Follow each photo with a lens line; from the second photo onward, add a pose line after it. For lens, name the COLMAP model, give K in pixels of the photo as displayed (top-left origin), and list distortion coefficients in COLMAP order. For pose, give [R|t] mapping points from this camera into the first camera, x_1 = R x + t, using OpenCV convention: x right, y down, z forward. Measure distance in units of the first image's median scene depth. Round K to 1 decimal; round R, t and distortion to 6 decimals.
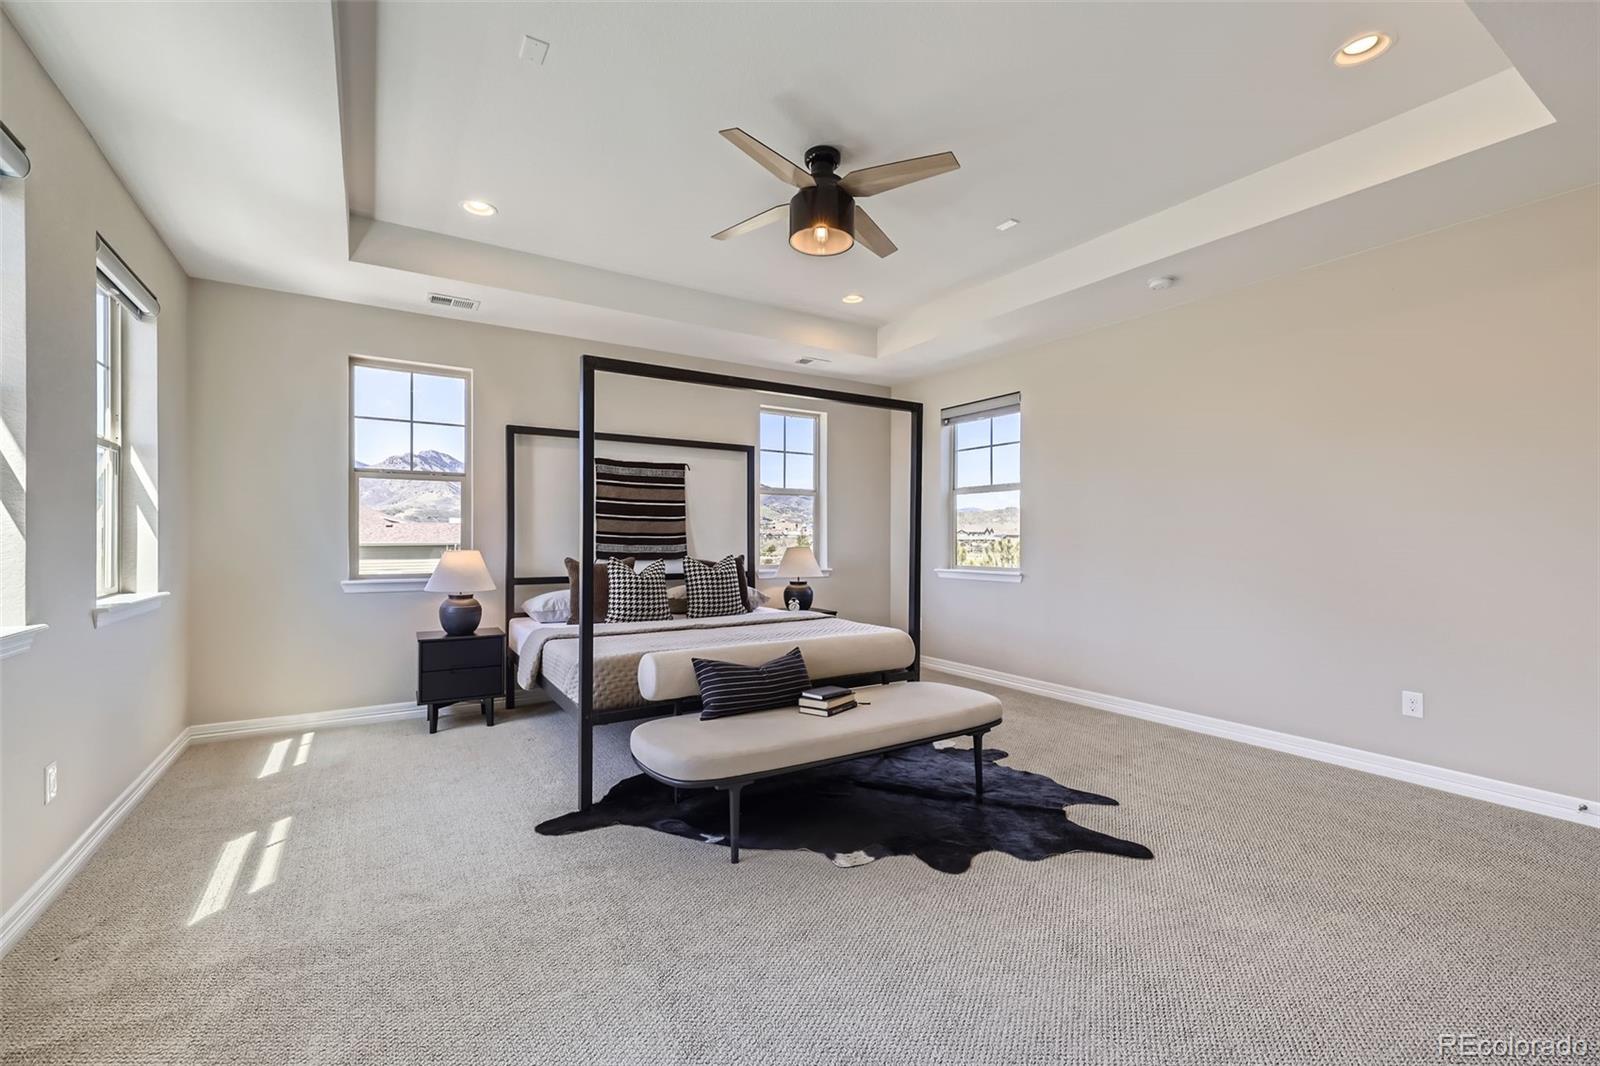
lens RADIAL K [[677.4, 0, 772.2], [0, 677.4, 527.1], [0, 0, 1]] dist [0.000266, -0.000161]
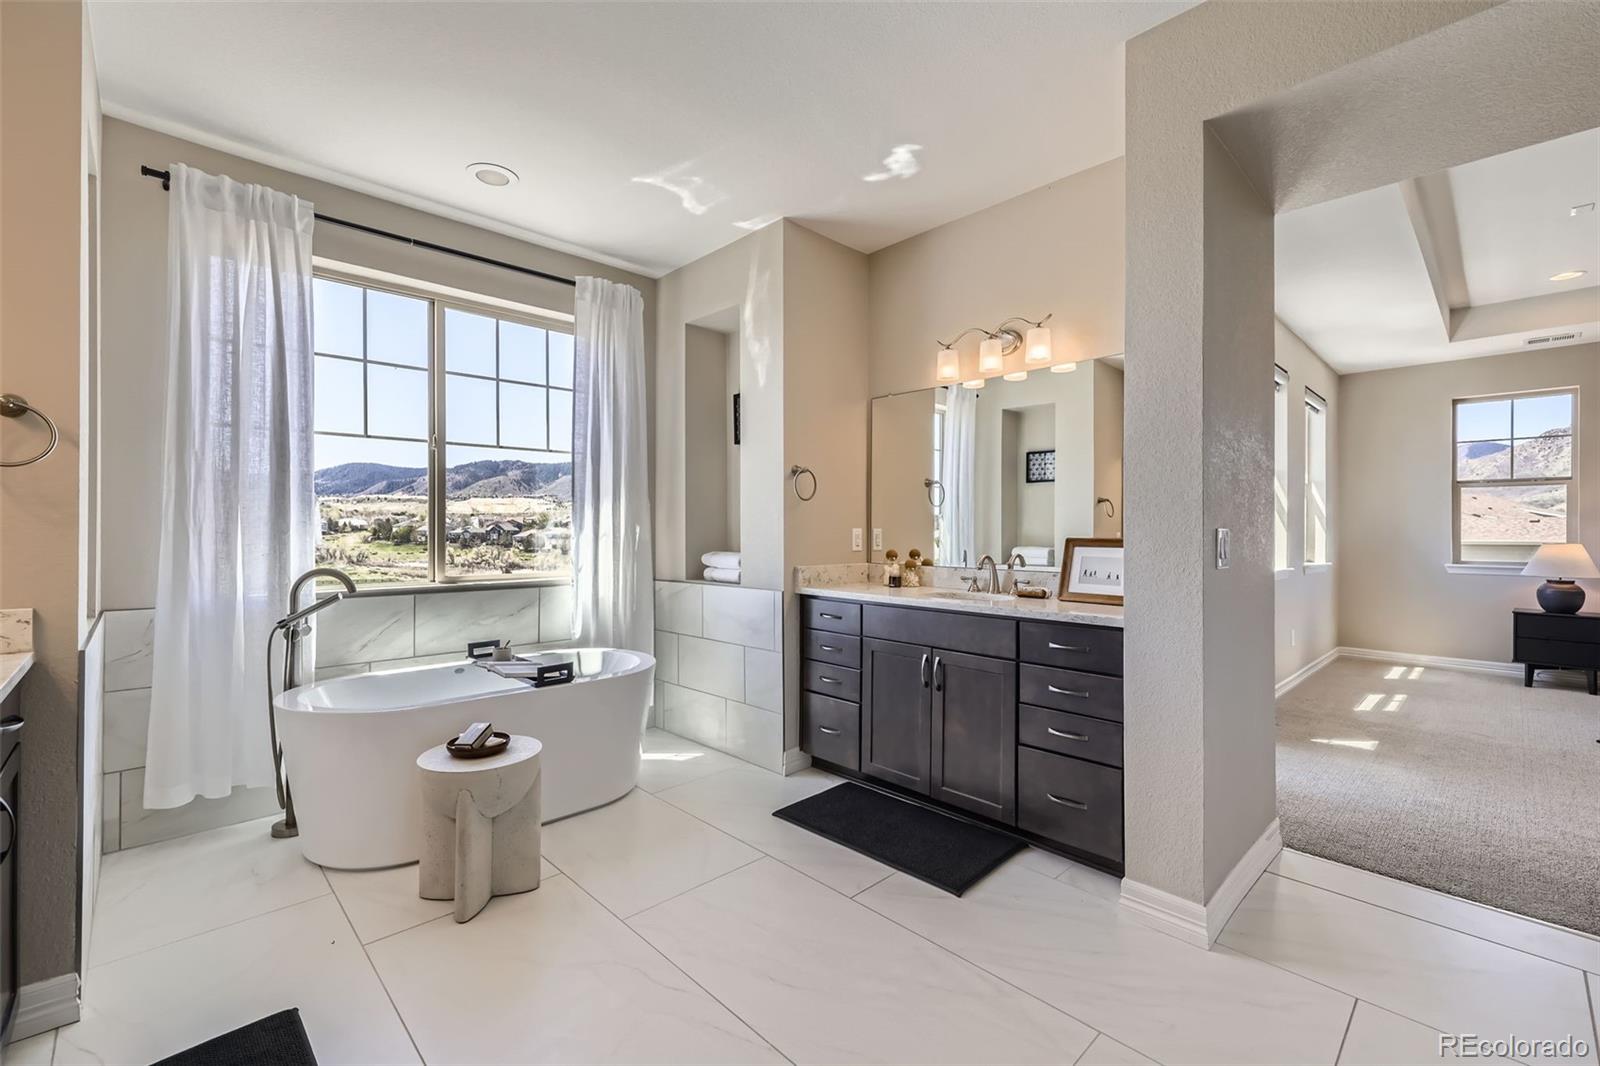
lens RADIAL K [[677.4, 0, 803.2], [0, 677.4, 539.1], [0, 0, 1]] dist [0.000266, -0.000161]
pose [[0.226267, 0.008303, -0.974030, 0.404280], [0.011281, 0.999874, 0.011143, -0.001382], [0.974000, -0.013509, 0.226145, -0.575673]]
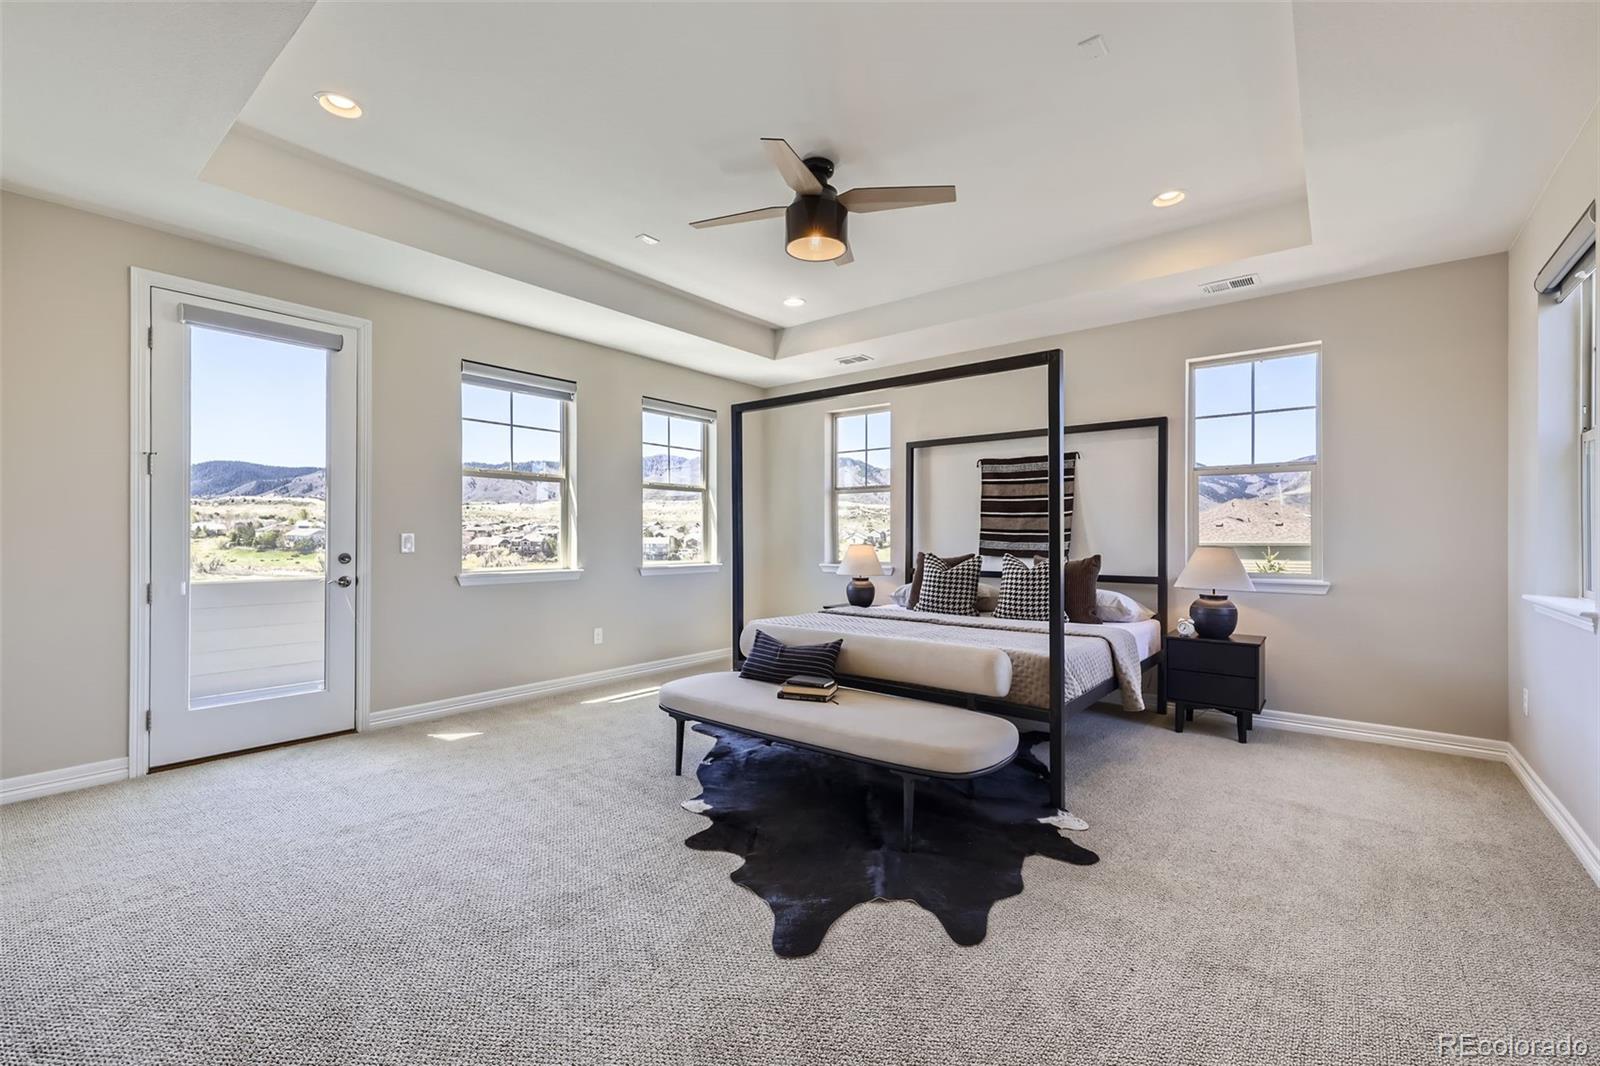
lens RADIAL K [[677.4, 0, 807.6], [0, 677.4, 524.5], [0, 0, 1]] dist [0.000266, -0.000161]
pose [[0.340676, -0.016852, -0.940030, 0.751324], [0.016336, 0.999795, -0.012003, 0.009818], [0.940039, -0.011267, 0.340881, 0.452966]]
